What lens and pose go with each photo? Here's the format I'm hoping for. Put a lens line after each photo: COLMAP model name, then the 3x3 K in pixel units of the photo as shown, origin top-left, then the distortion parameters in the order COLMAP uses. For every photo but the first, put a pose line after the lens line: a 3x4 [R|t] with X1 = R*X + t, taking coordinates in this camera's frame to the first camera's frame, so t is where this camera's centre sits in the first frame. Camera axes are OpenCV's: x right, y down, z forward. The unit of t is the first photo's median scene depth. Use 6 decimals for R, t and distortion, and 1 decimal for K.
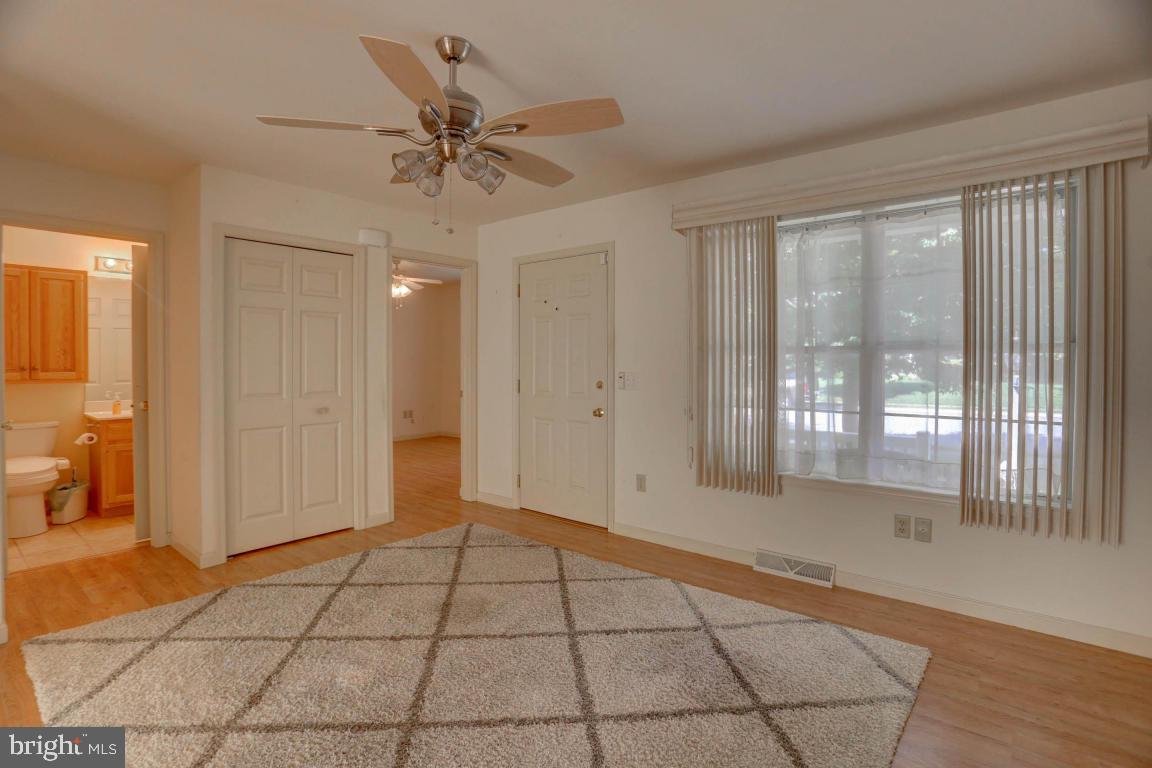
lens RADIAL K [[567.7, 0, 550.4], [0, 567.7, 365.8], [0, 0, 1]] dist [-0.060505, 0.024839]
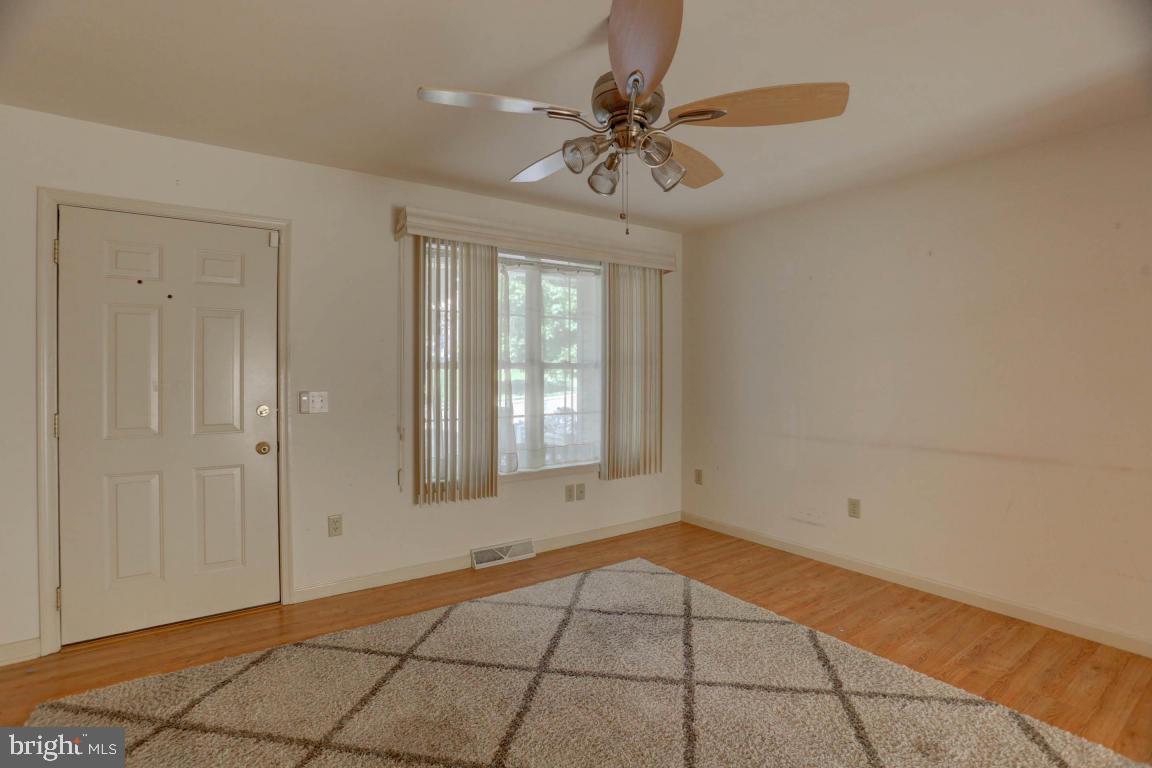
lens RADIAL K [[567.7, 0, 584.8], [0, 567.7, 382.1], [0, 0, 1]] dist [-0.060505, 0.024839]
pose [[0.223964, -0.014554, 0.974489, -0.680179], [0.013798, 0.999836, 0.011762, -0.006601], [-0.974500, 0.010812, 0.224128, 0.581221]]
